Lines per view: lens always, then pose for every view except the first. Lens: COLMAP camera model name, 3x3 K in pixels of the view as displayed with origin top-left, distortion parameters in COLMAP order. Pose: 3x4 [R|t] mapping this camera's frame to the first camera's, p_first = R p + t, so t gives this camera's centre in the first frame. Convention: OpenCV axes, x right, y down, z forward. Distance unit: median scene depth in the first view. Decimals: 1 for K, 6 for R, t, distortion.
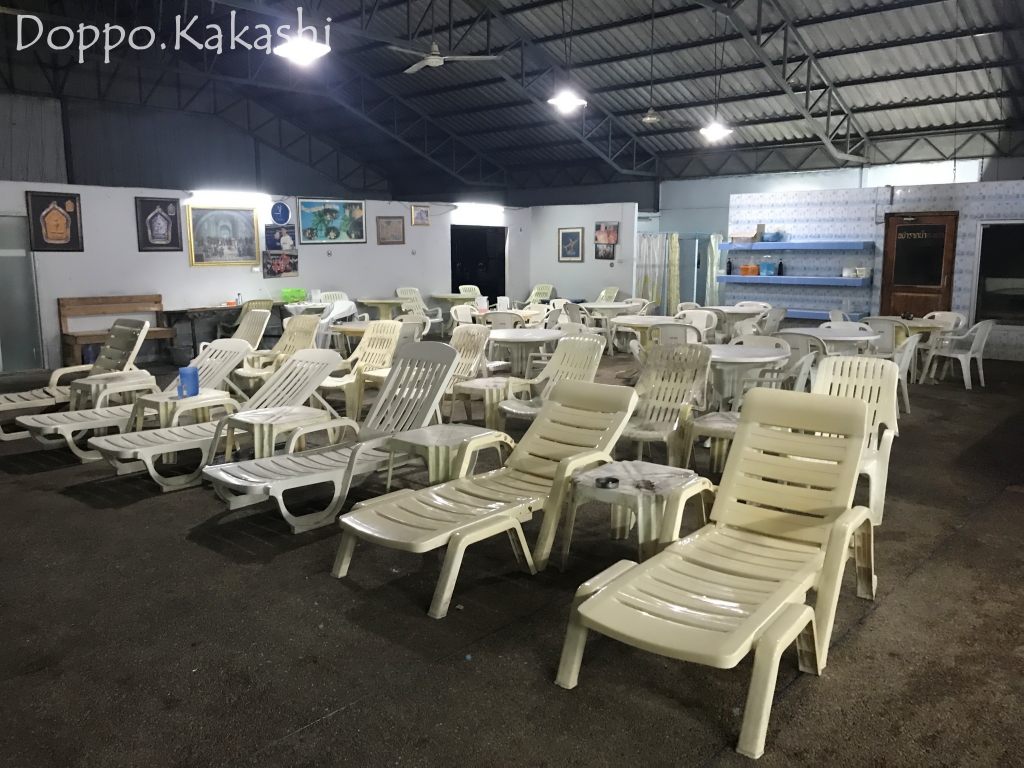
lens RADIAL K [[848.4, 0, 512.5], [0, 848.4, 381.8], [0, 0, 1]] dist [0.025168, -0.002973]
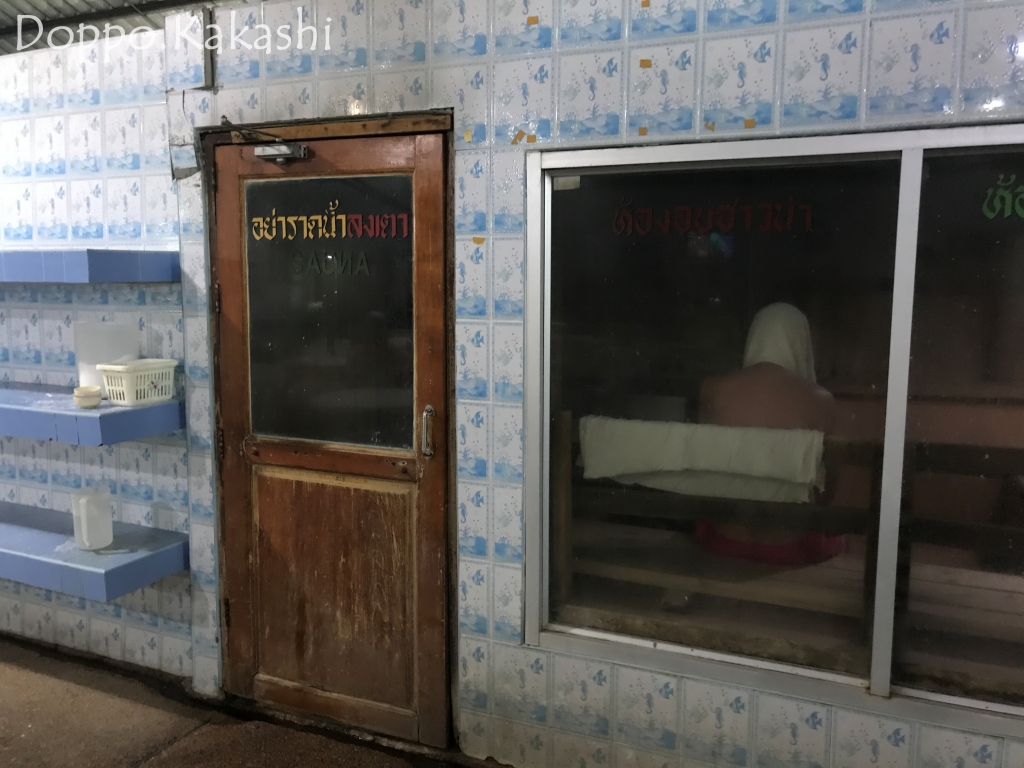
lens RADIAL K [[848.4, 0, 512.9], [0, 848.4, 385.0], [0, 0, 1]] dist [0.025168, -0.002973]
pose [[0.956610, -0.022242, 0.290521, 0.452239], [0.035304, 0.998584, -0.039796, -0.116699], [-0.289225, 0.048325, 0.956041, 0.760234]]
